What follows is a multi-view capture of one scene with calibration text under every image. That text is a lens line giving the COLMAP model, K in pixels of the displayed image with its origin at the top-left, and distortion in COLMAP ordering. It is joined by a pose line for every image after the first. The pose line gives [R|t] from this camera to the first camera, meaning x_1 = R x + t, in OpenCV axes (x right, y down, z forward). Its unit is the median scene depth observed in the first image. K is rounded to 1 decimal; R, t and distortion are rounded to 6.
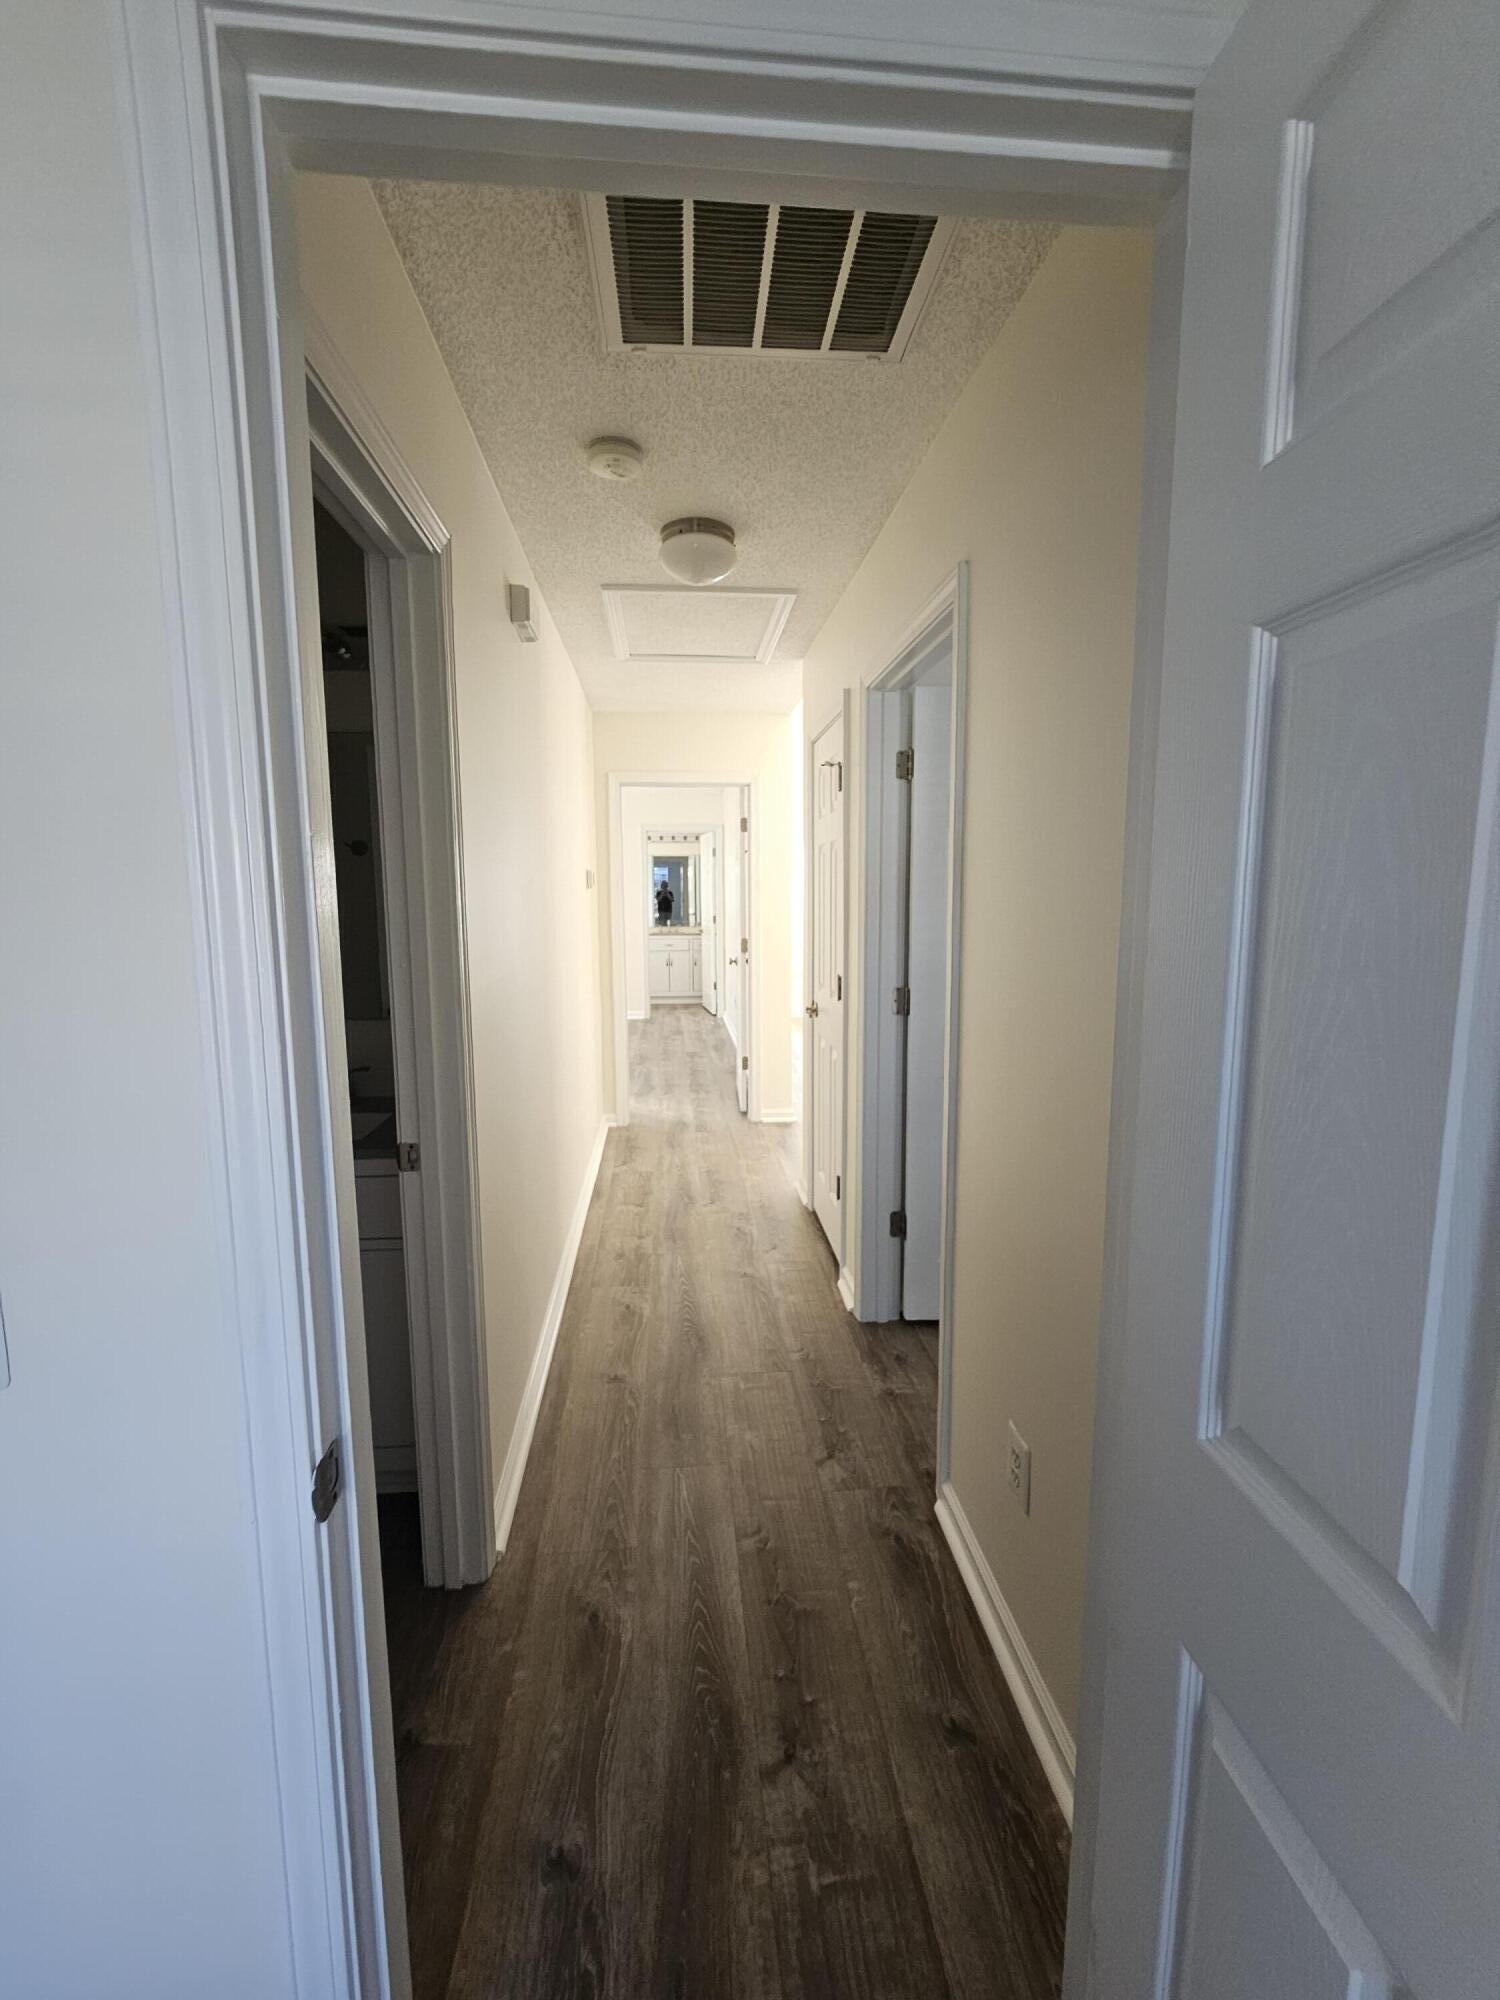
lens RADIAL K [[812.1, 0, 739.0], [0, 812.1, 986.1], [0, 0, 1]] dist [0.000225, 0.000212]
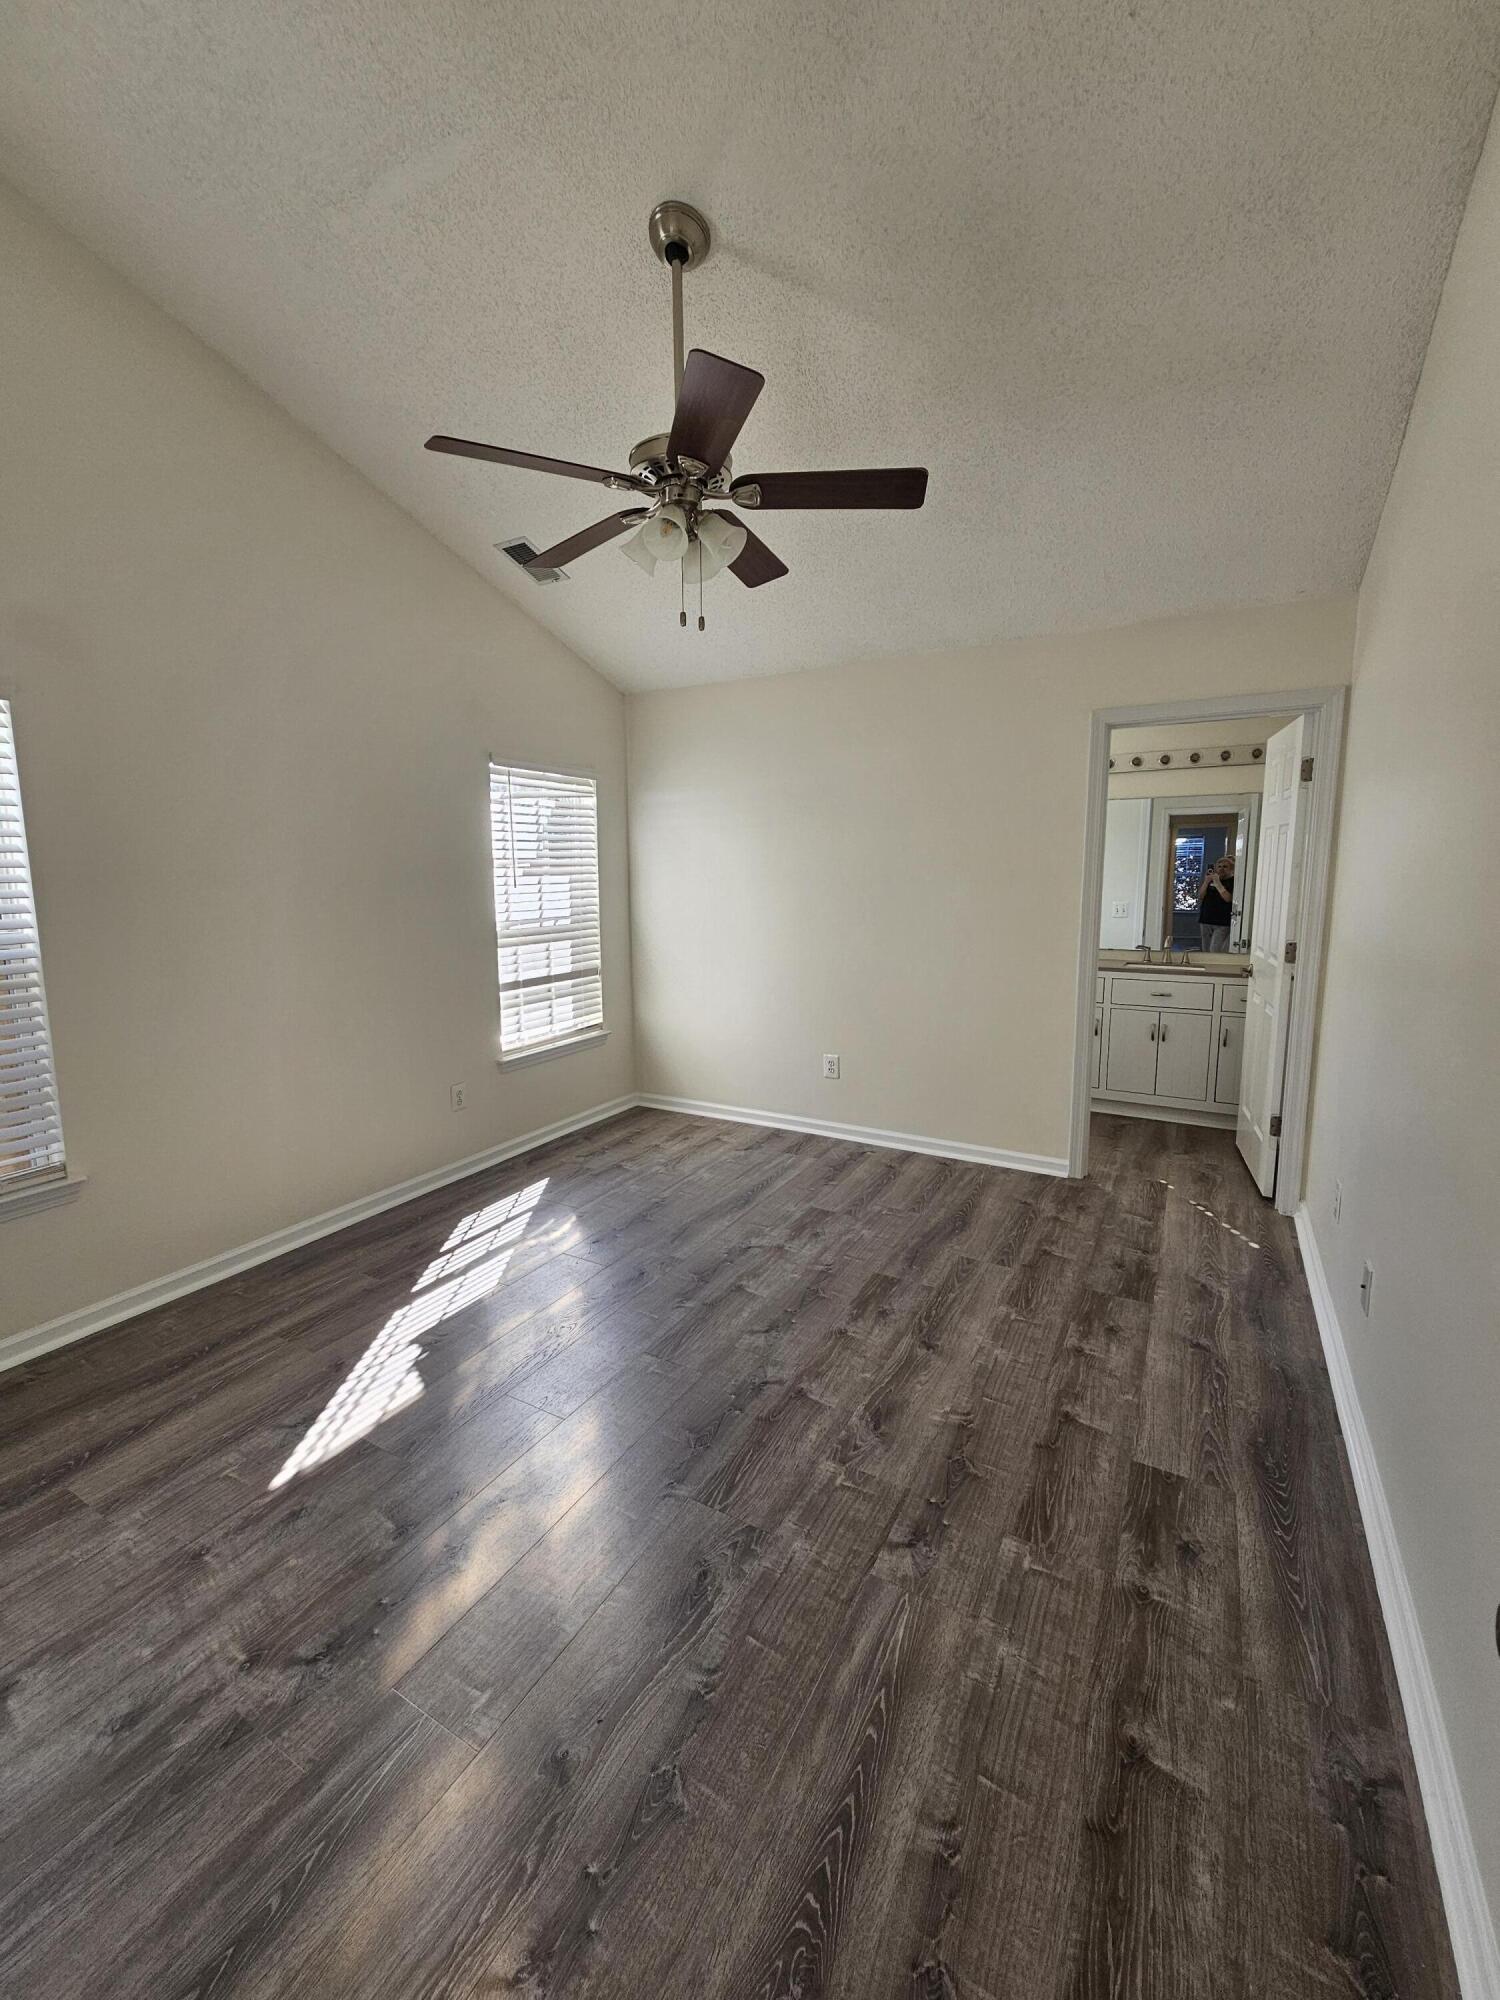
lens RADIAL K [[812.1, 0, 739.0], [0, 812.1, 986.1], [0, 0, 1]] dist [0.000225, 0.000212]
pose [[0.819201, 0.079015, -0.568037, -0.022533], [-0.065392, 0.996873, 0.044362, -0.060411], [0.569766, 0.000804, 0.821806, 0.498012]]
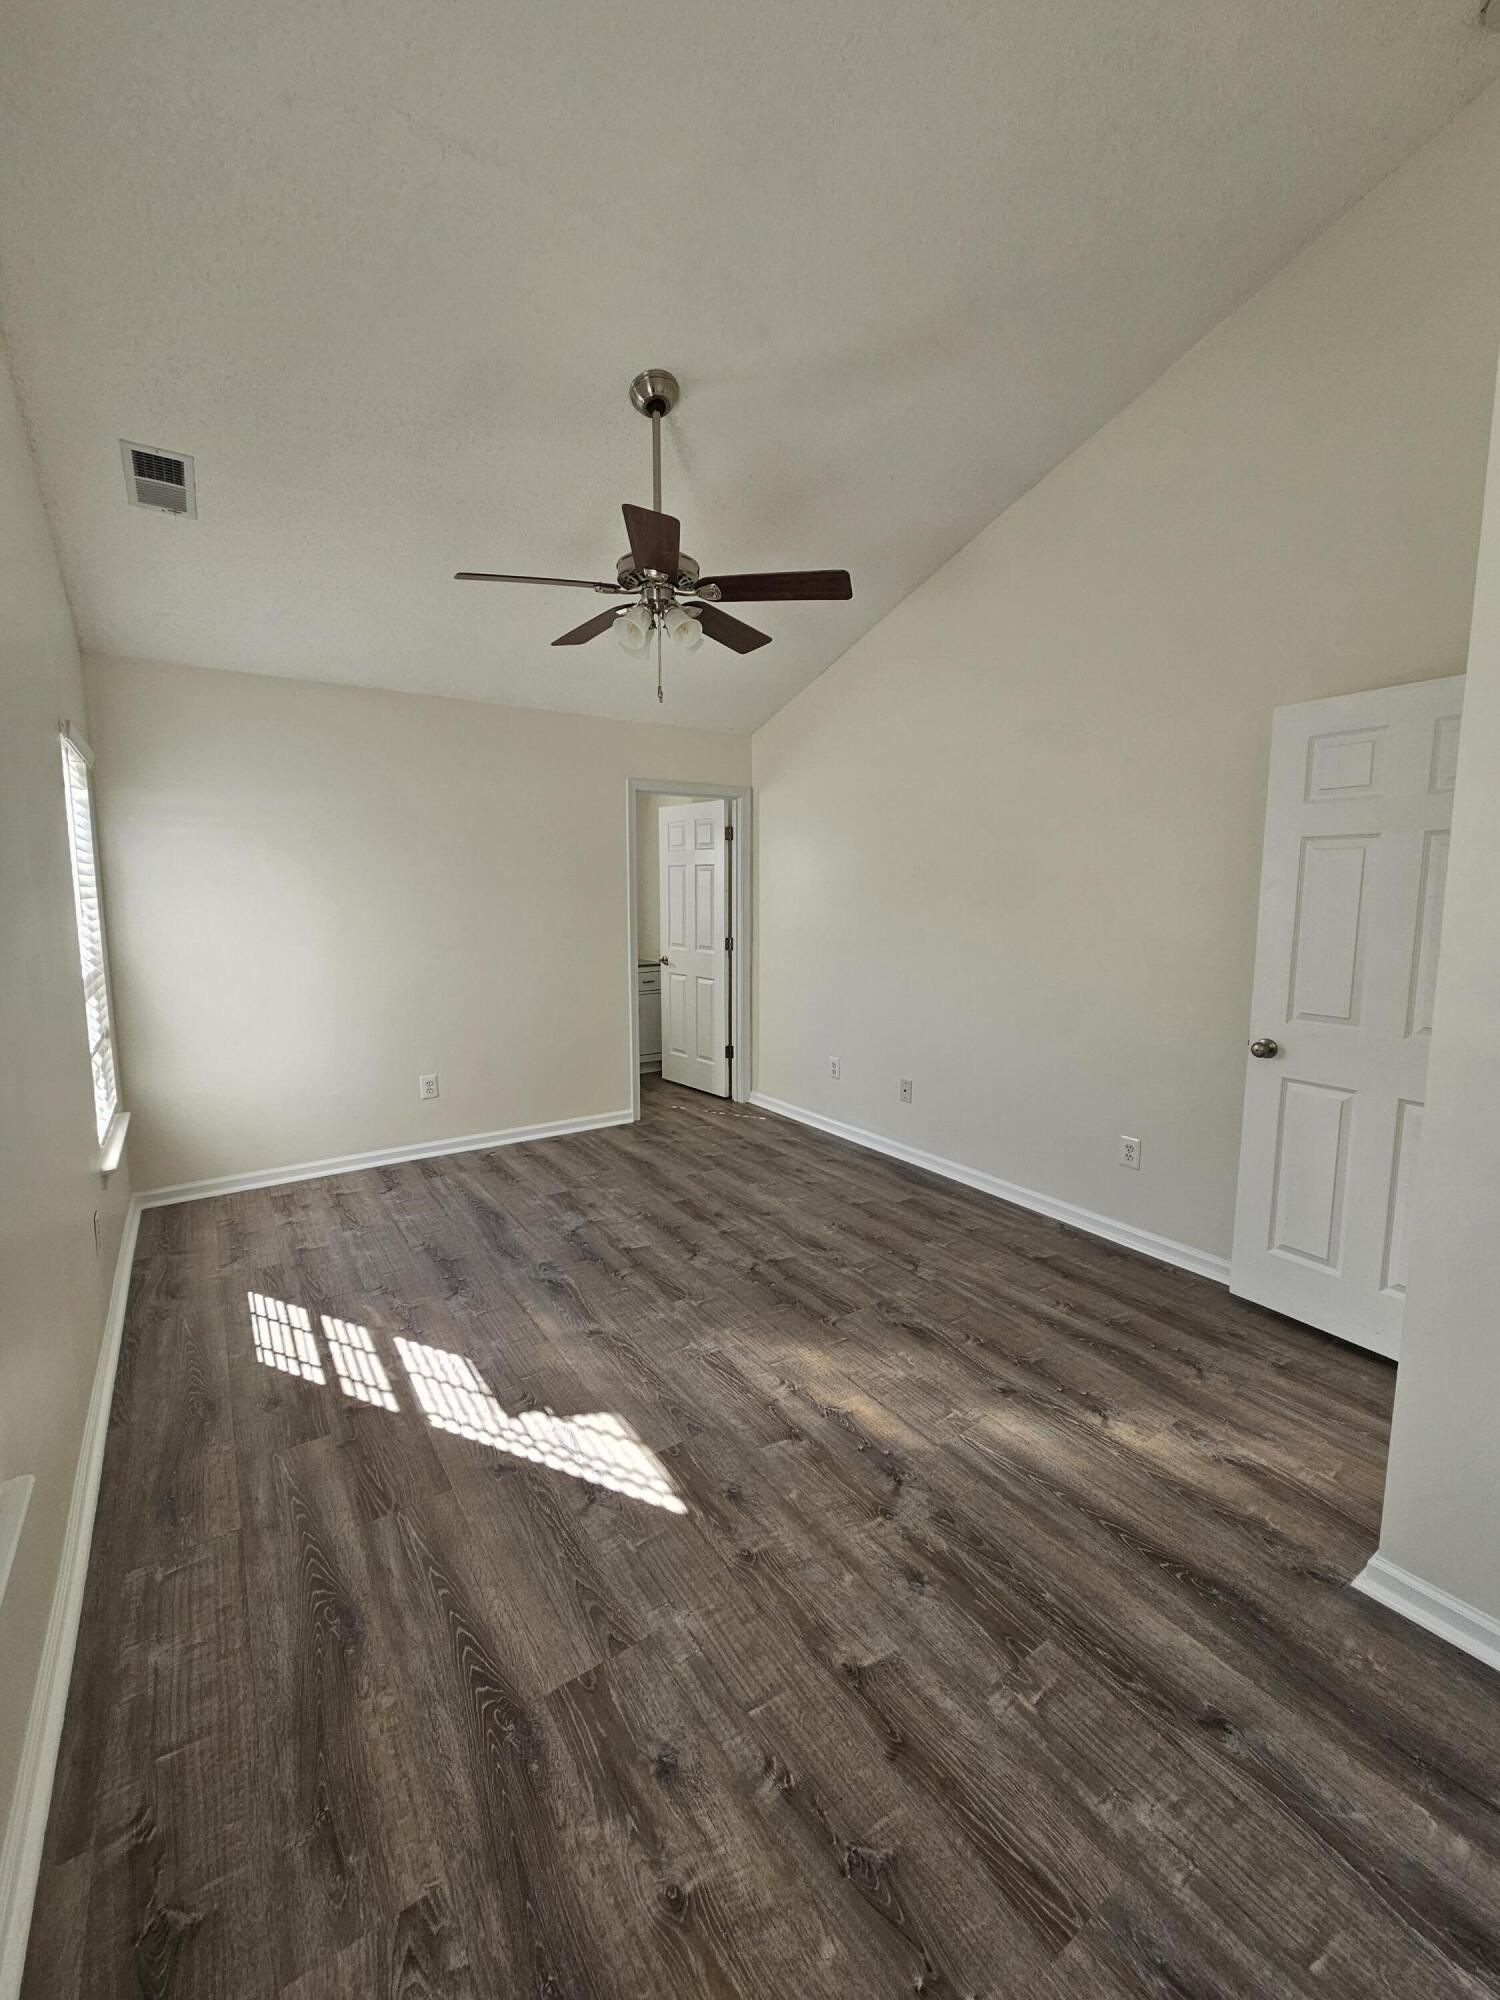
lens RADIAL K [[812.1, 0, 739.0], [0, 812.1, 986.1], [0, 0, 1]] dist [0.000225, 0.000212]
pose [[0.878318, -0.054625, 0.474946, -0.286016], [0.056806, 0.998337, 0.009770, -0.050375], [-0.474690, 0.018398, 0.879961, 0.416954]]
